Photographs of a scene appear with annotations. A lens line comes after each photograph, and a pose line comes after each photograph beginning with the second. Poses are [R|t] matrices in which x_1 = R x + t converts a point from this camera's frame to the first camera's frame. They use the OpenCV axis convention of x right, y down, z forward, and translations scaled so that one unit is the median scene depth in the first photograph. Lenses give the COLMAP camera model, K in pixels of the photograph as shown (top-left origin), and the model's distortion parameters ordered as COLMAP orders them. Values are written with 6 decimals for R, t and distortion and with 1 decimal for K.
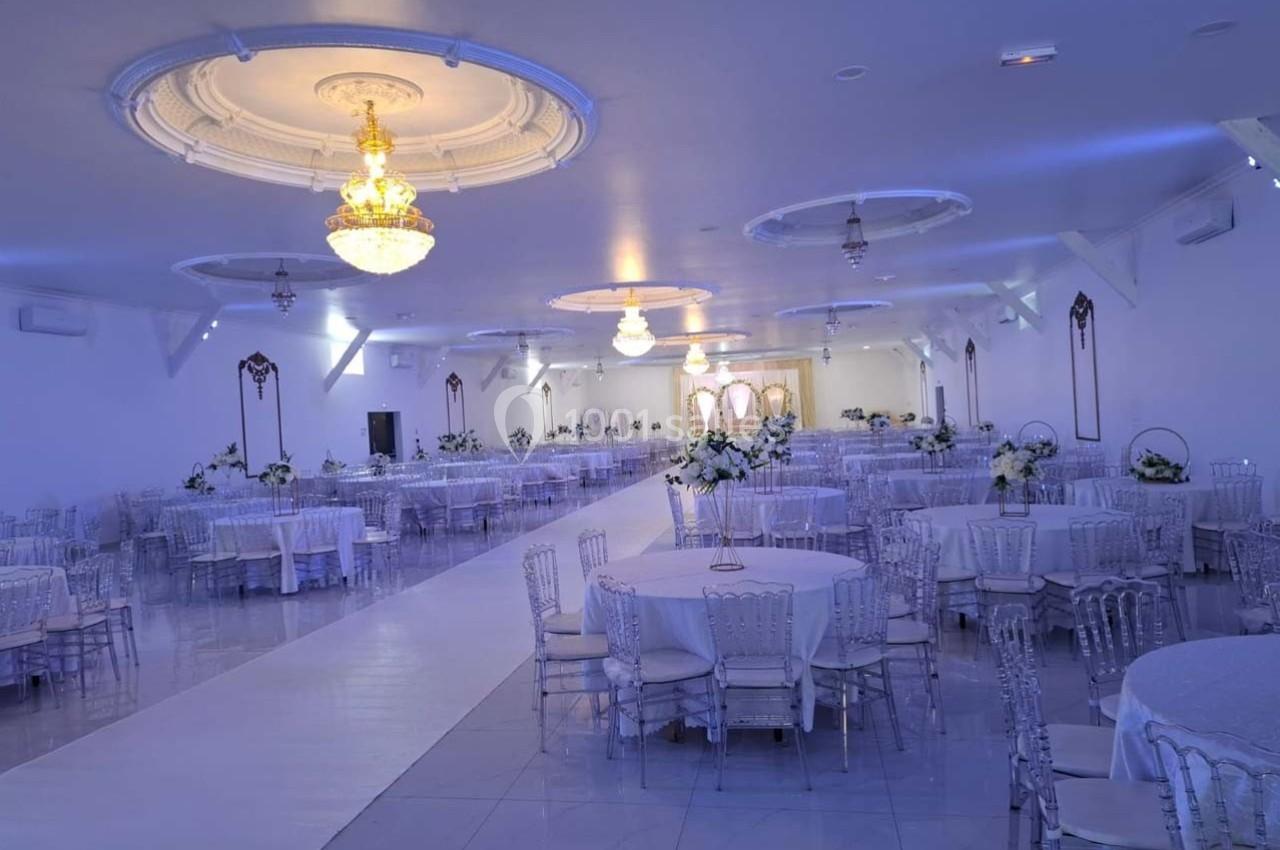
lens RADIAL K [[867.5, 0, 620.5], [0, 867.5, 424.8], [0, 0, 1]] dist [0.104599, -0.134899]
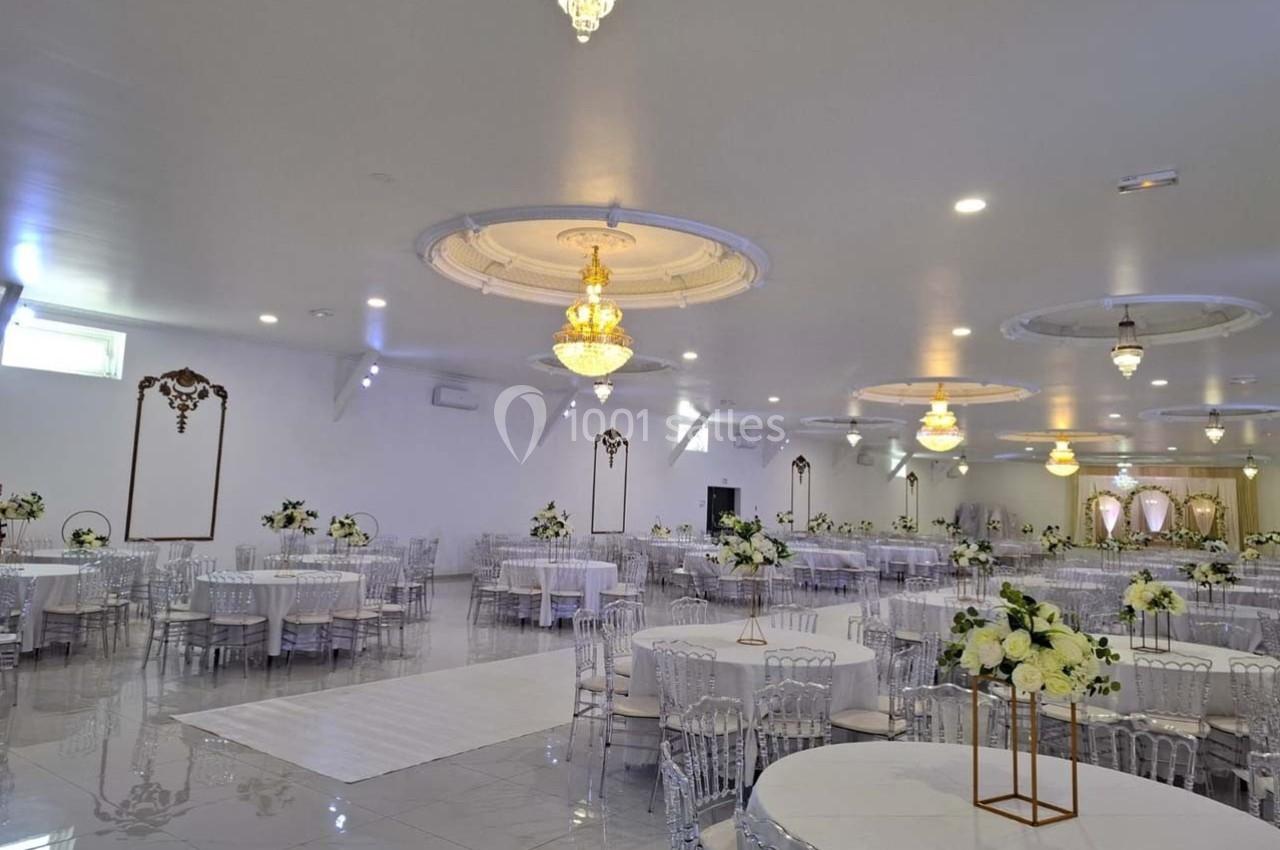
lens RADIAL K [[881.7, 0, 640.3], [0, 881.7, 412.8], [0, 0, 1]] dist [0.113164, -0.134878]
pose [[0.895746, 0.044018, -0.442382, 0.165574], [-0.089911, 0.992460, -0.083302, -0.008325], [0.435380, 0.114392, 0.892950, -0.051883]]
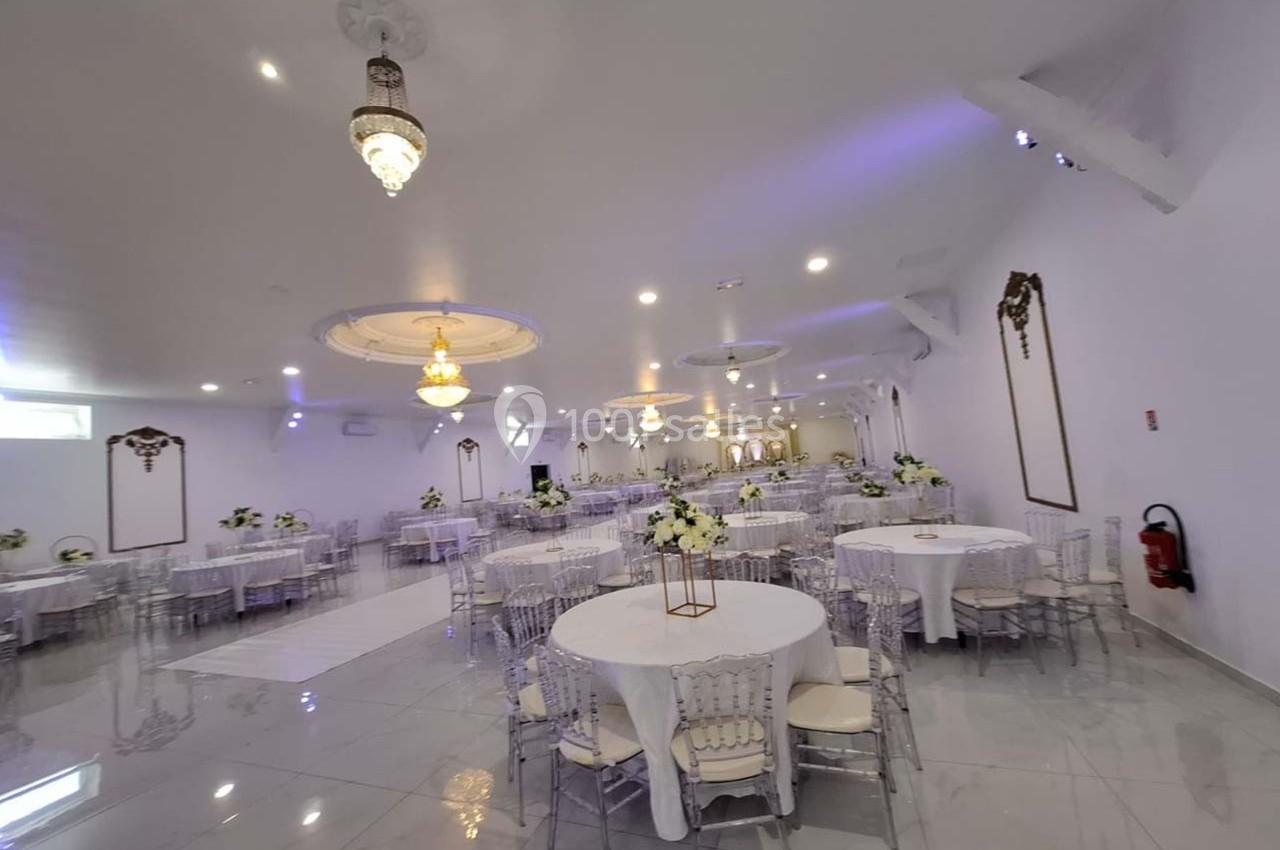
lens RADIAL K [[500.9, 0, 646.2], [0, 500.9, 431.3], [0, 0, 1]] dist [-0.002242, -0.000142]
pose [[0.987201, -0.043949, -0.153308, 0.174358], [0.033781, 0.997092, -0.068309, -0.007500], [0.155864, 0.062255, 0.985815, -0.044959]]
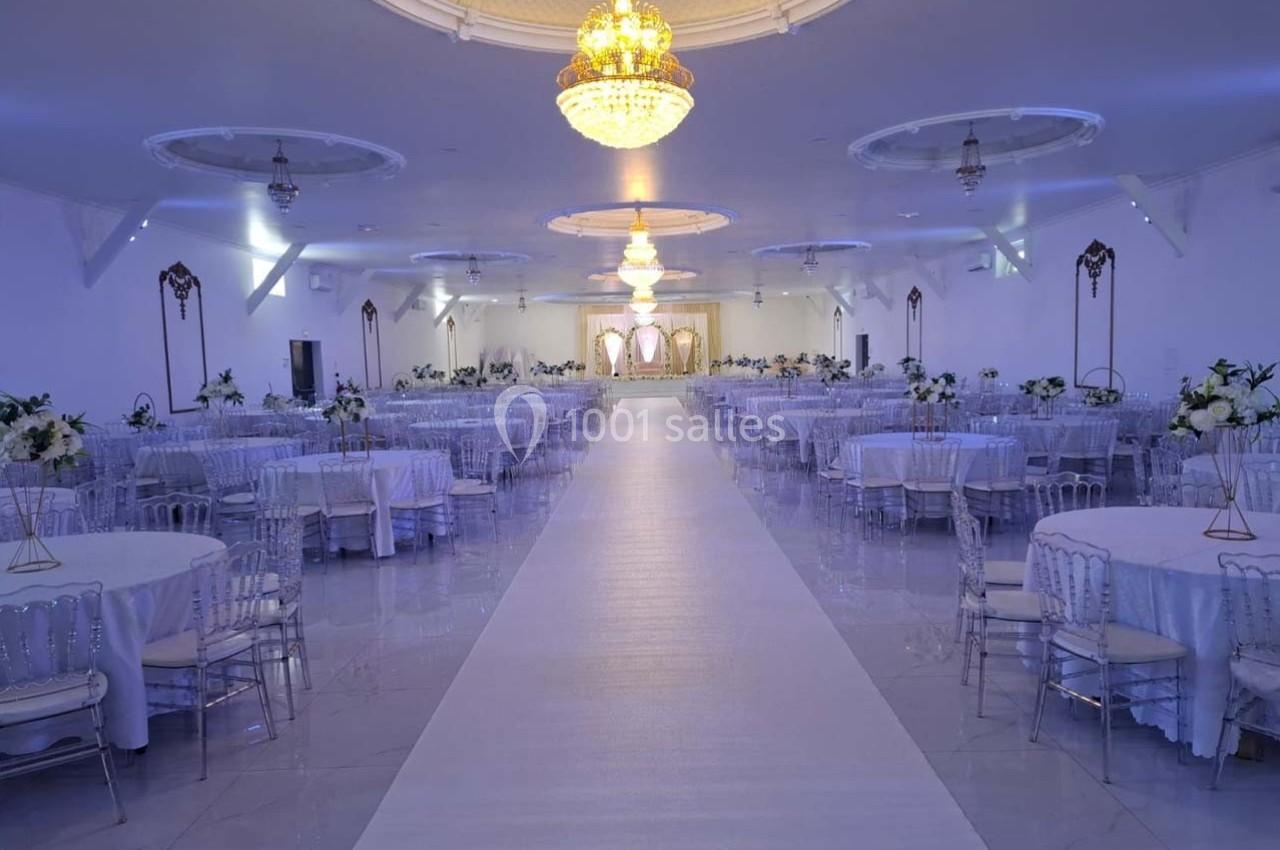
lens RADIAL K [[867.5, 0, 620.5], [0, 867.5, 424.8], [0, 0, 1]] dist [0.104599, -0.134899]
pose [[0.980071, 0.013001, 0.198224, -0.194015], [-0.025667, 0.997779, 0.061464, 0.009713], [-0.196985, -0.065327, 0.978228, 0.109857]]
